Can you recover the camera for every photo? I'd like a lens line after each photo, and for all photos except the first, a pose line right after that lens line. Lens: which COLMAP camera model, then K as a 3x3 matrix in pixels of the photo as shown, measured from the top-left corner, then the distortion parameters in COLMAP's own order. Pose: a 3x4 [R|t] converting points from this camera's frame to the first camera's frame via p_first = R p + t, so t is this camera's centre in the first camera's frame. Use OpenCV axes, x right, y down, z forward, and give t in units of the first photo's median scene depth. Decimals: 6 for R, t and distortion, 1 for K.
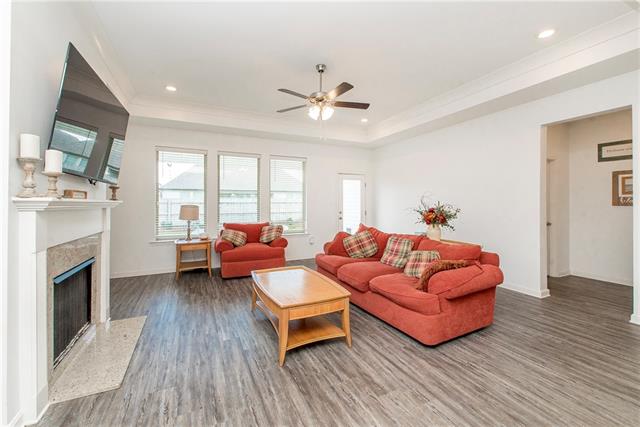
lens RADIAL K [[271.8, 0, 320.5], [0, 271.8, 201.8], [0, 0, 1]] dist [-0.000531, -0.000153]
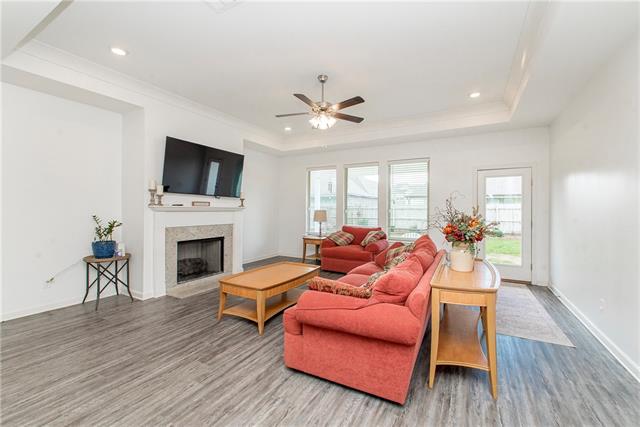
lens RADIAL K [[265.2, 0, 321.1], [0, 265.2, 210.1], [0, 0, 1]] dist [0.004364, -0.000198]
pose [[0.570283, 0.006650, -0.821422, 1.103523], [0.000262, 0.999966, 0.008277, 0.002520], [0.821448, -0.004936, 0.570261, 0.544168]]
